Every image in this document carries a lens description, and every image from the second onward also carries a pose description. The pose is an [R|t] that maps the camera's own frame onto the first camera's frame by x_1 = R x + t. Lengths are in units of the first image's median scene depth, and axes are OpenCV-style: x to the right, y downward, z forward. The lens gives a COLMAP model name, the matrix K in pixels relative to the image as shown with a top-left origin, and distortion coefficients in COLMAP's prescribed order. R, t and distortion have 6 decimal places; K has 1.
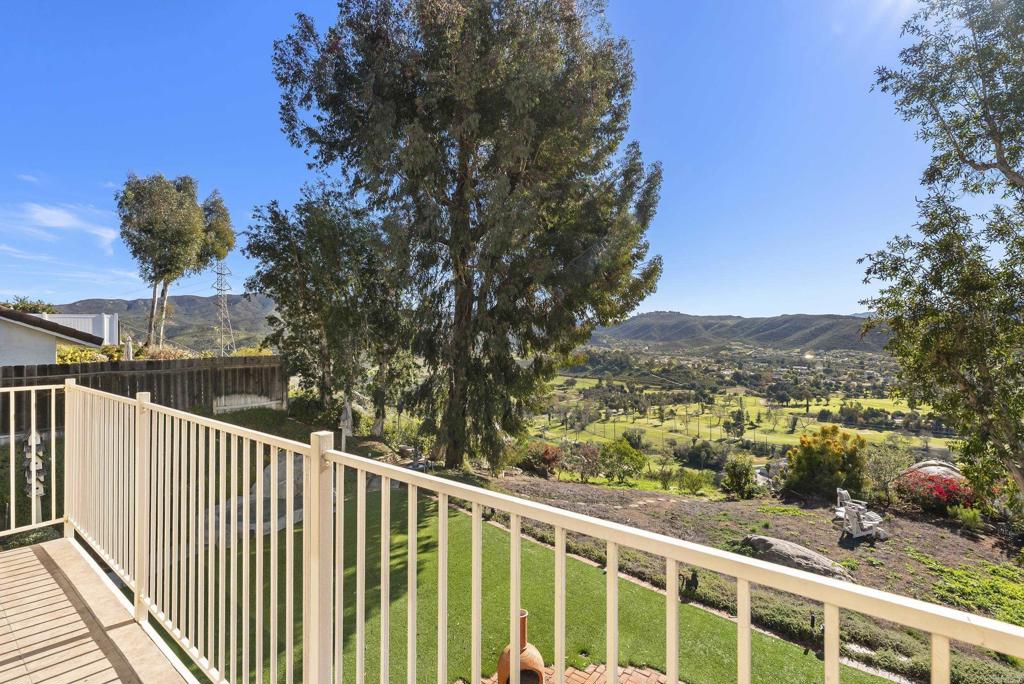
lens RADIAL K [[466.7, 0, 511.5], [0, 466.7, 336.1], [0, 0, 1]] dist [-0.001721, 0.000294]
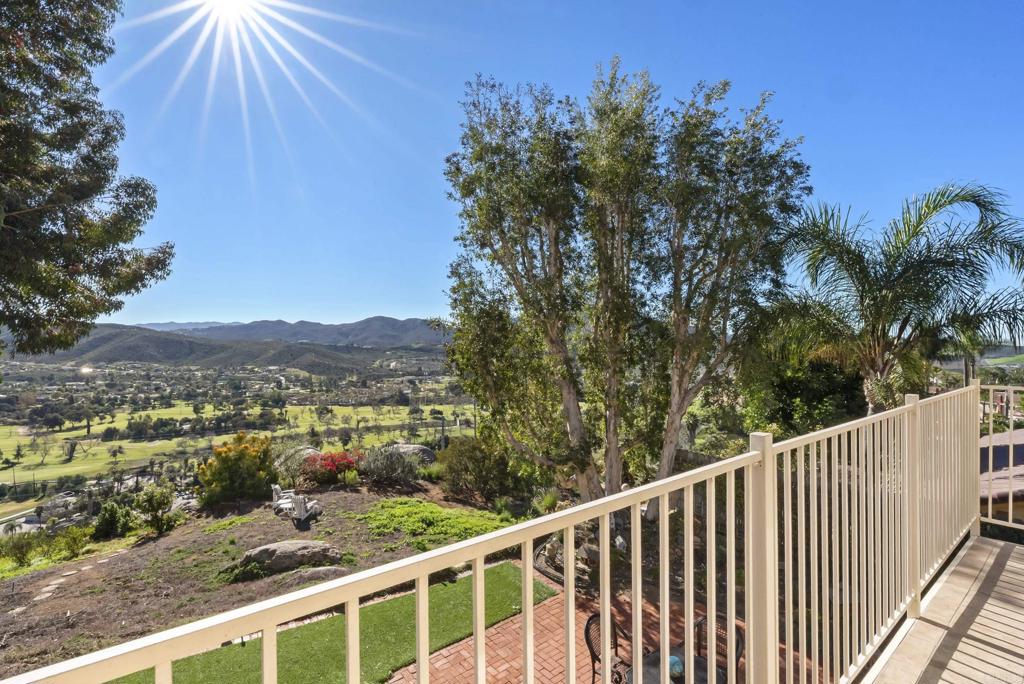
lens RADIAL K [[468.5, 0, 510.7], [0, 468.5, 351.0], [0, 0, 1]] dist [-0.000546, 0.000691]
pose [[0.260890, -0.006875, 0.965344, -0.250813], [-0.001450, 0.999971, 0.007514, 0.002866], [-0.965367, -0.003360, 0.260872, 0.201767]]
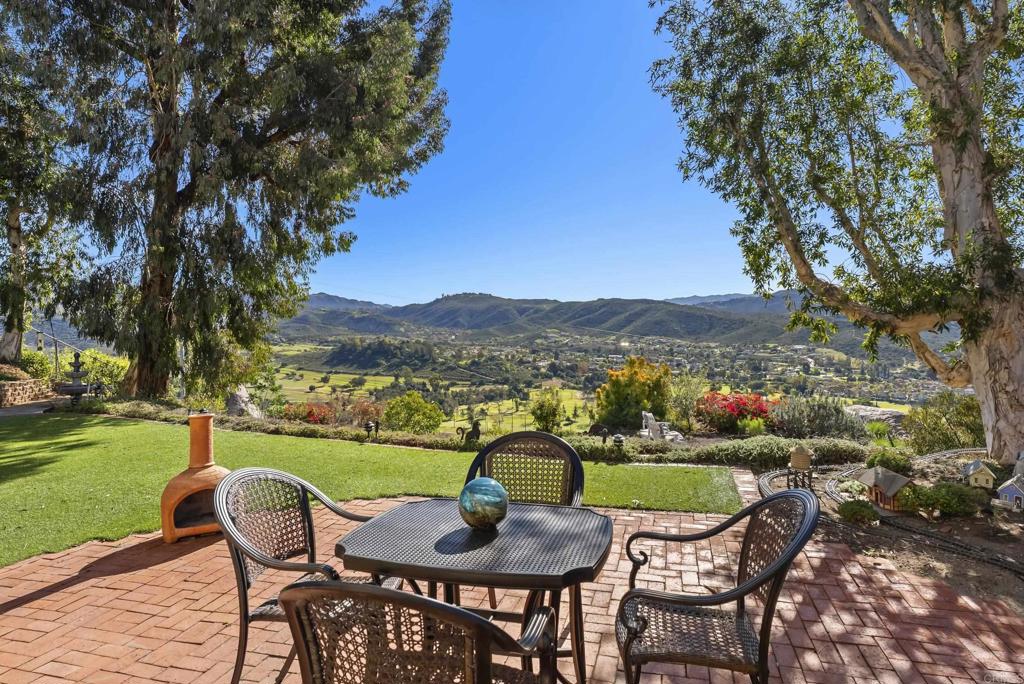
lens RADIAL K [[591.3, 0, 511.4], [0, 591.3, 337.2], [0, 0, 1]] dist [-0.003671, 0.000327]
pose [[0.928862, -0.011485, 0.370247, 0.043924], [0.003080, 0.999724, 0.023284, 0.181324], [-0.370412, -0.020488, 0.928641, 0.034282]]
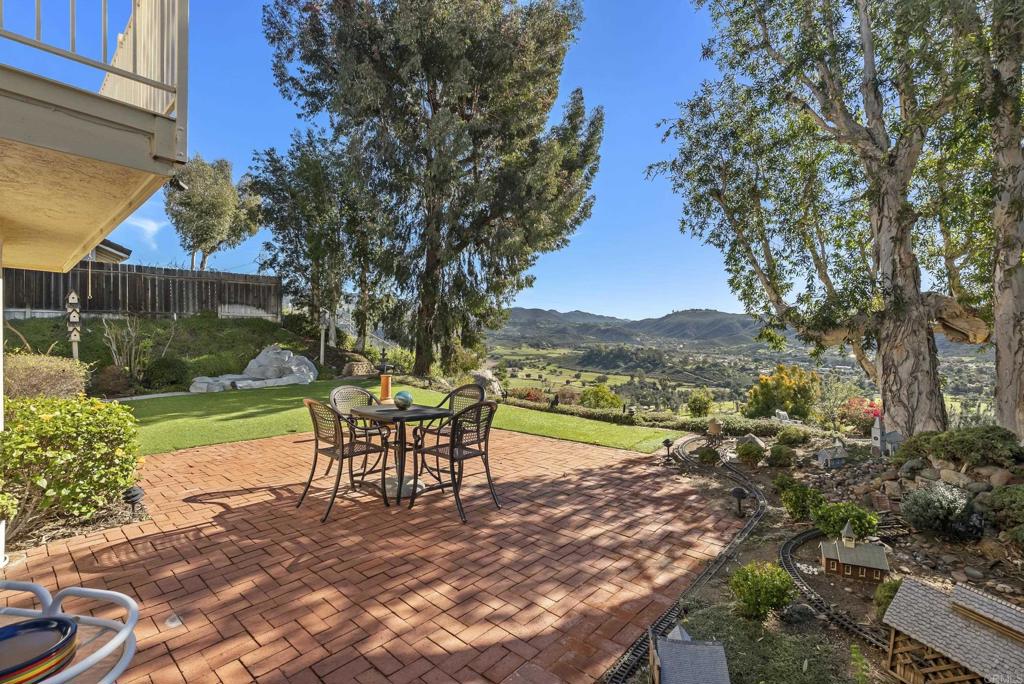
lens RADIAL K [[463.1, 0, 511.3], [0, 463.1, 336.0], [0, 0, 1]] dist [-0.001594, -0.000018]
pose [[0.997383, 0.006544, -0.071996, 0.188505], [-0.006209, 0.999969, 0.004870, 0.180725], [0.072025, -0.004411, 0.997393, -0.135247]]
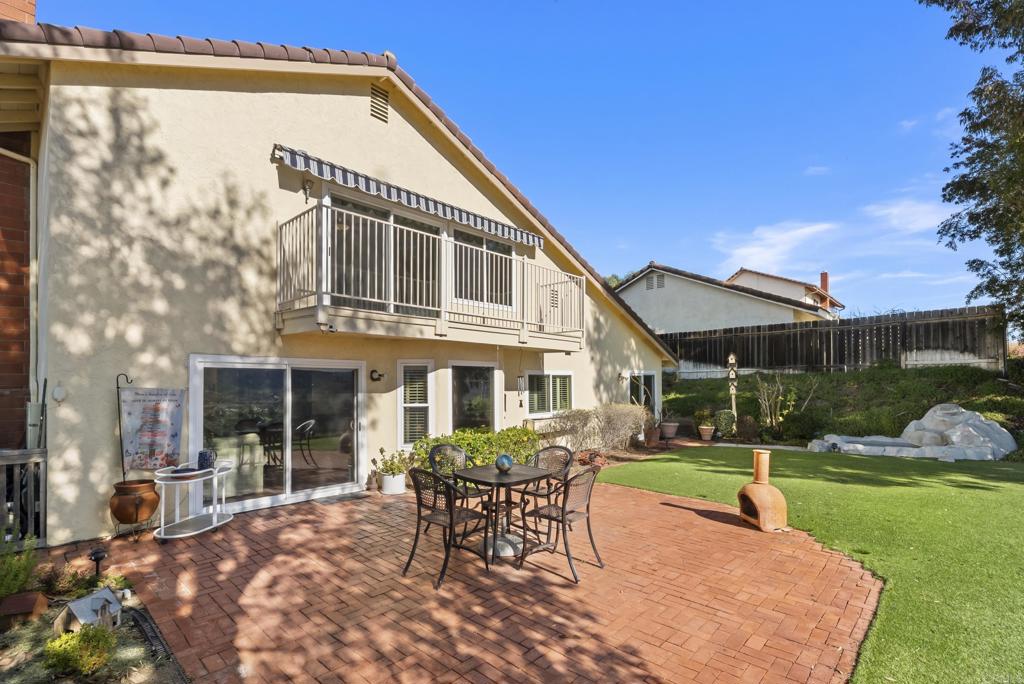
lens RADIAL K [[475.2, 0, 508.3], [0, 475.2, 379.6], [0, 0, 1]] dist [-0.001349, 0.000070]
pose [[-0.127619, -0.004201, -0.991814, 0.450558], [0.007976, 0.999954, -0.005262, 0.169848], [0.991791, -0.008582, -0.127580, 0.241857]]
